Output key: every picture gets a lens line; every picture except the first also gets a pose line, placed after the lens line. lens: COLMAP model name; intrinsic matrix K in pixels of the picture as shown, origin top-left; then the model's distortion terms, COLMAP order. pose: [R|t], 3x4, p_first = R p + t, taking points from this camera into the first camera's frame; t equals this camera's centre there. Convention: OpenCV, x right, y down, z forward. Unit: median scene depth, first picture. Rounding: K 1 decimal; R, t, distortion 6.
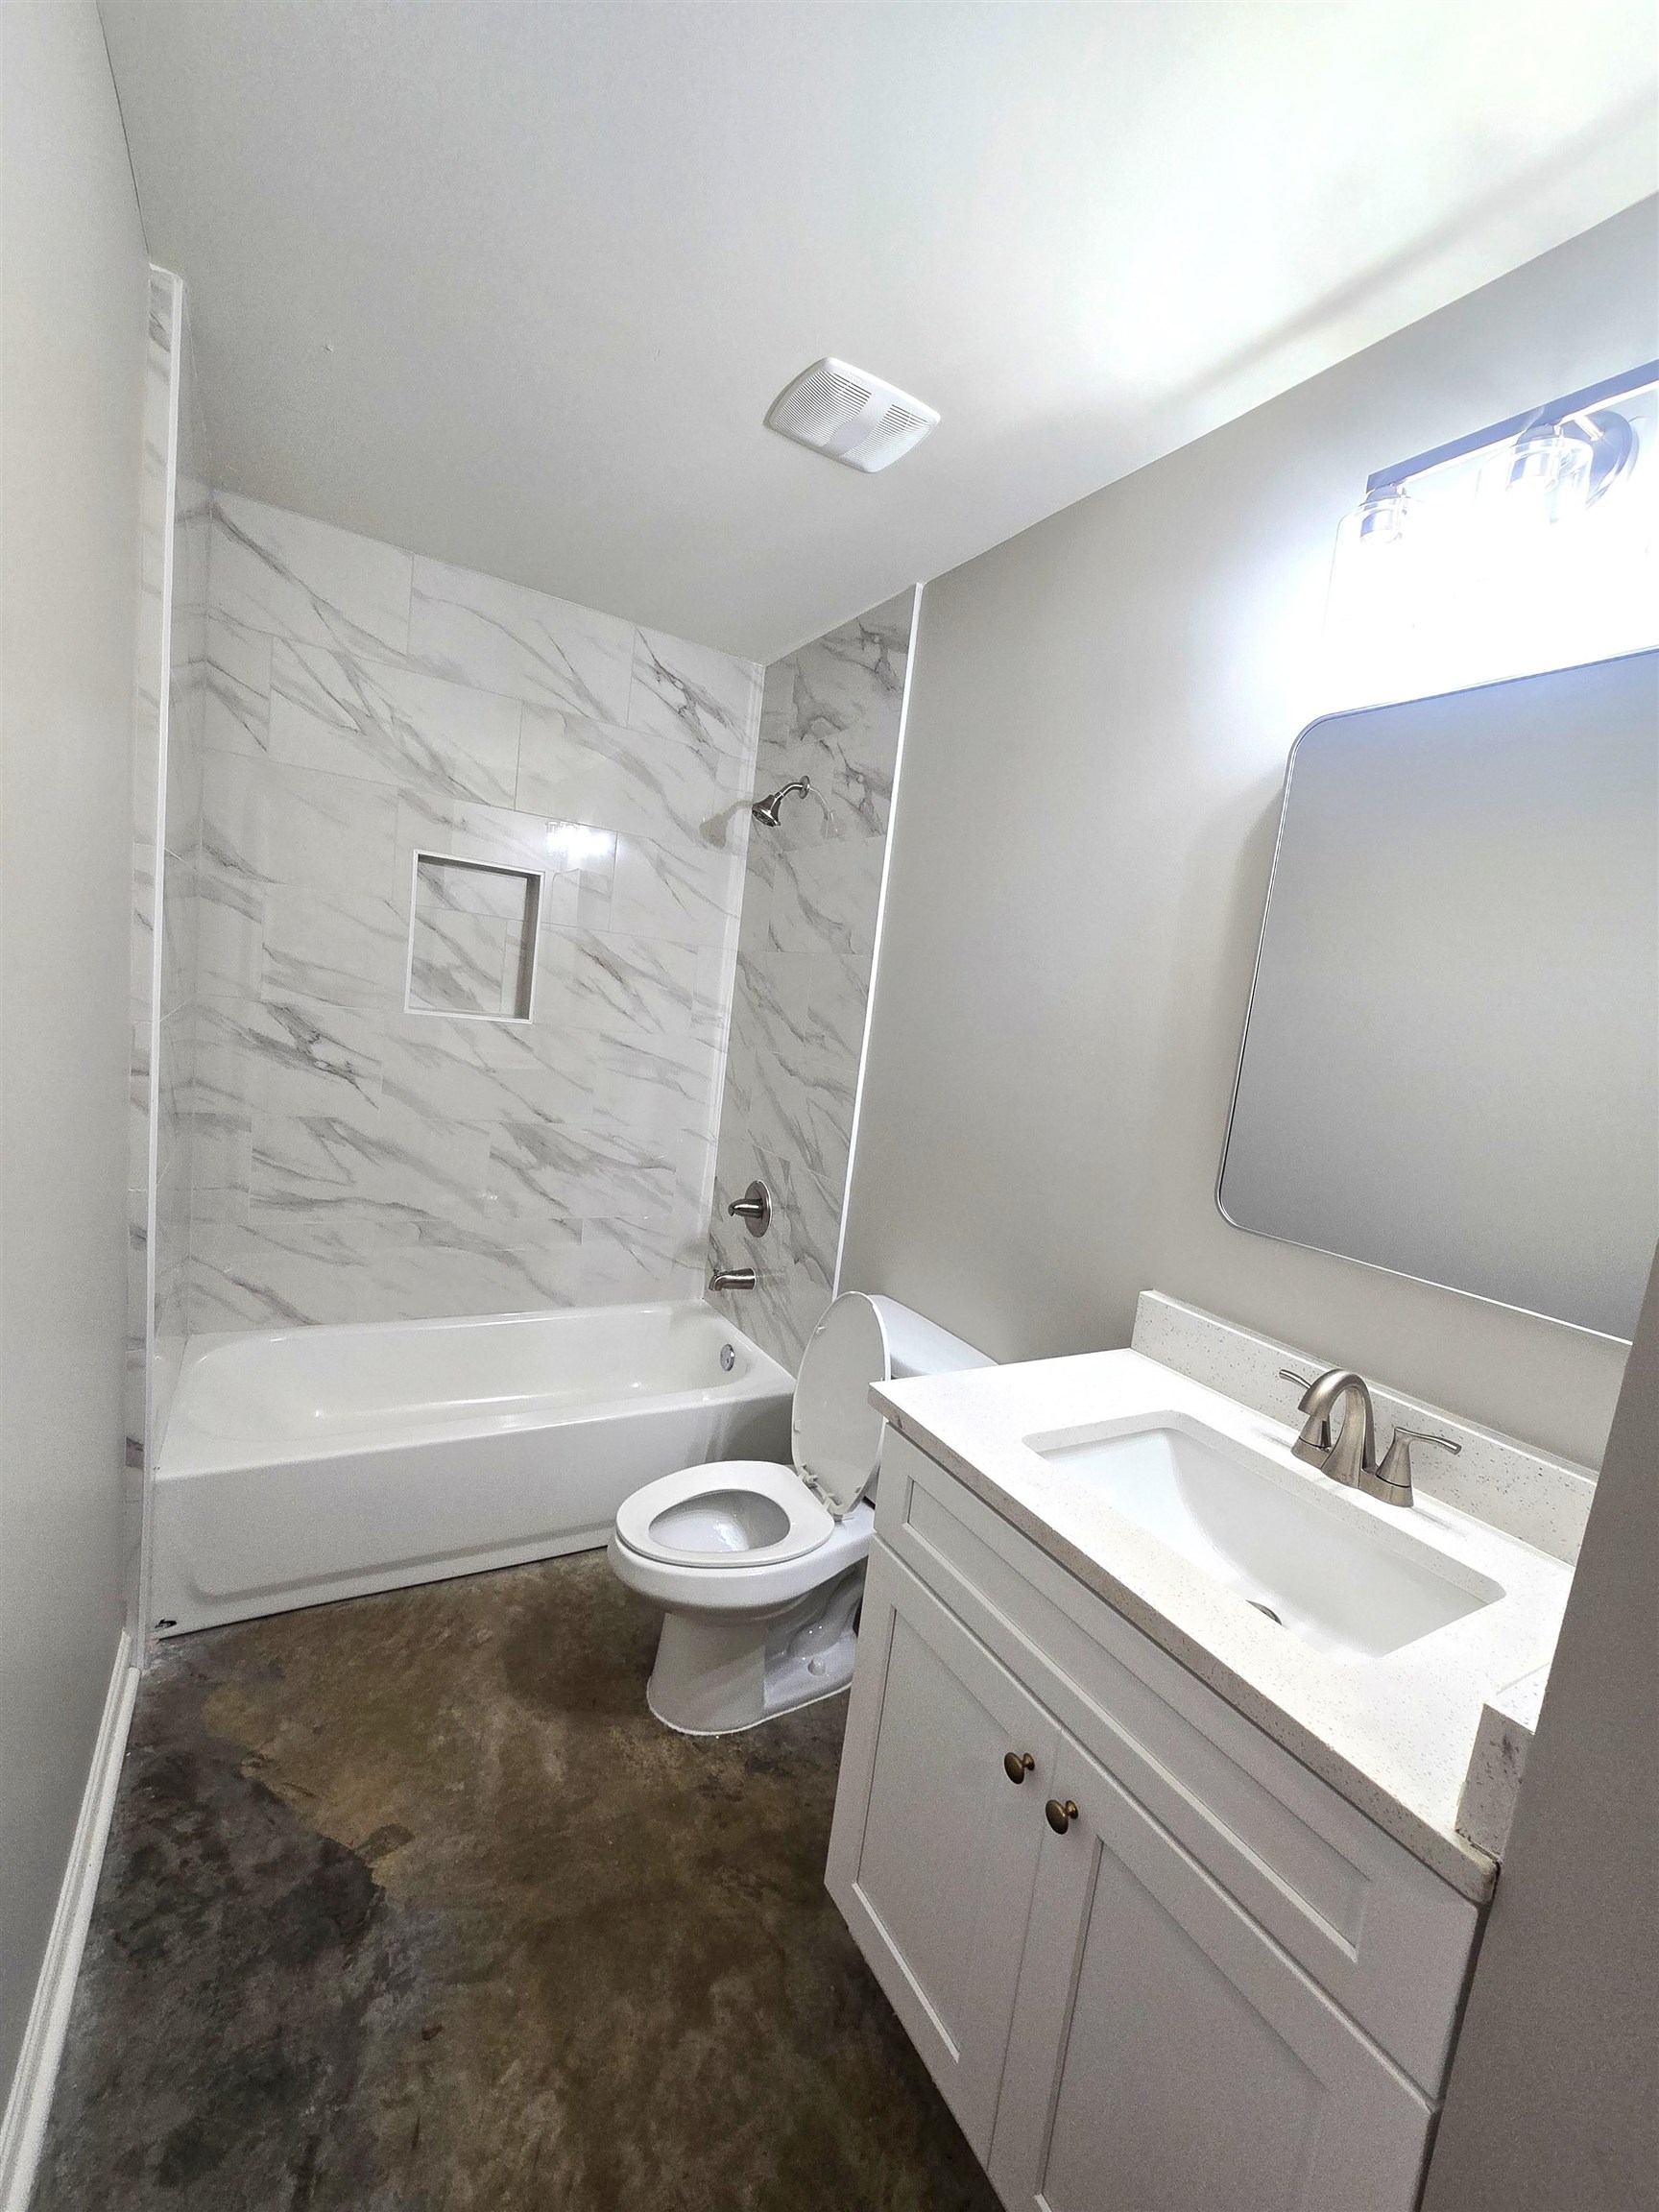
lens RADIAL K [[903.3, 0, 830.6], [0, 903.3, 1107.6], [0, 0, 1]] dist [-0.012906, 0.004998]
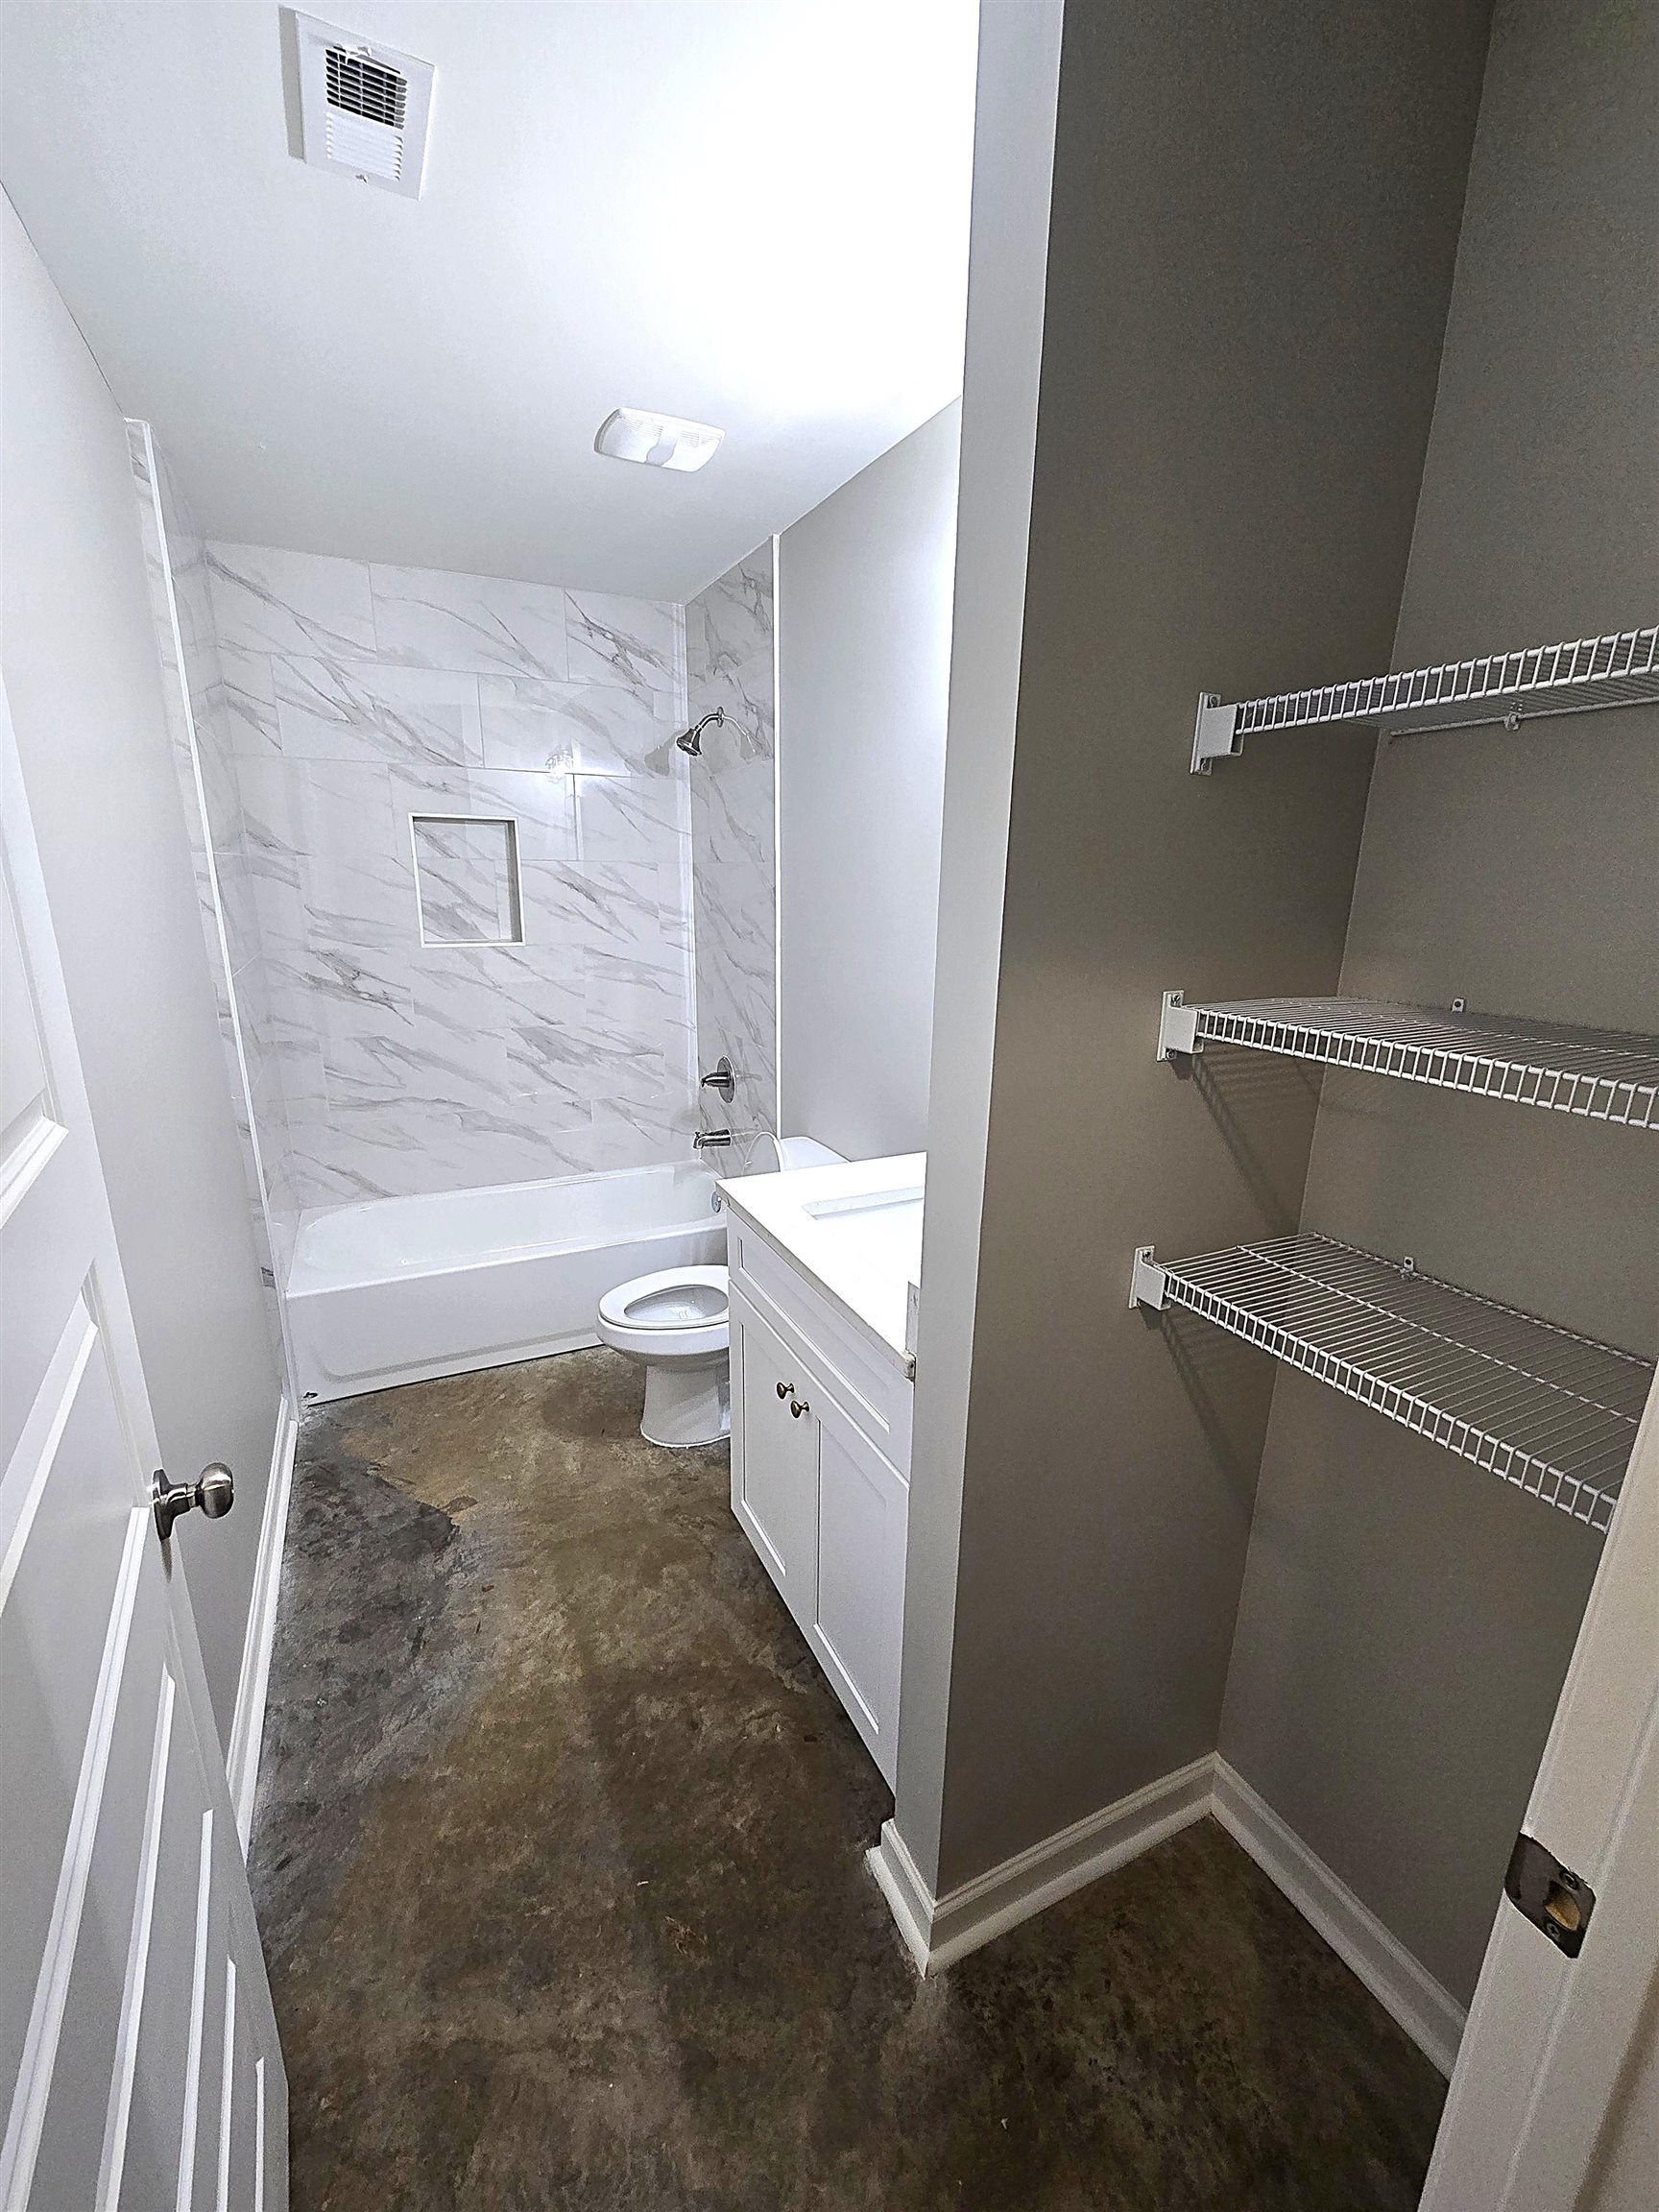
lens RADIAL K [[903.3, 0, 827.8], [0, 903.3, 1104.1], [0, 0, 1]] dist [-0.012906, 0.004998]
pose [[0.991452, -0.083229, -0.100478, 0.232686], [0.095218, 0.988061, 0.121114, 0.013946], [0.089198, -0.129646, 0.987540, -0.255249]]
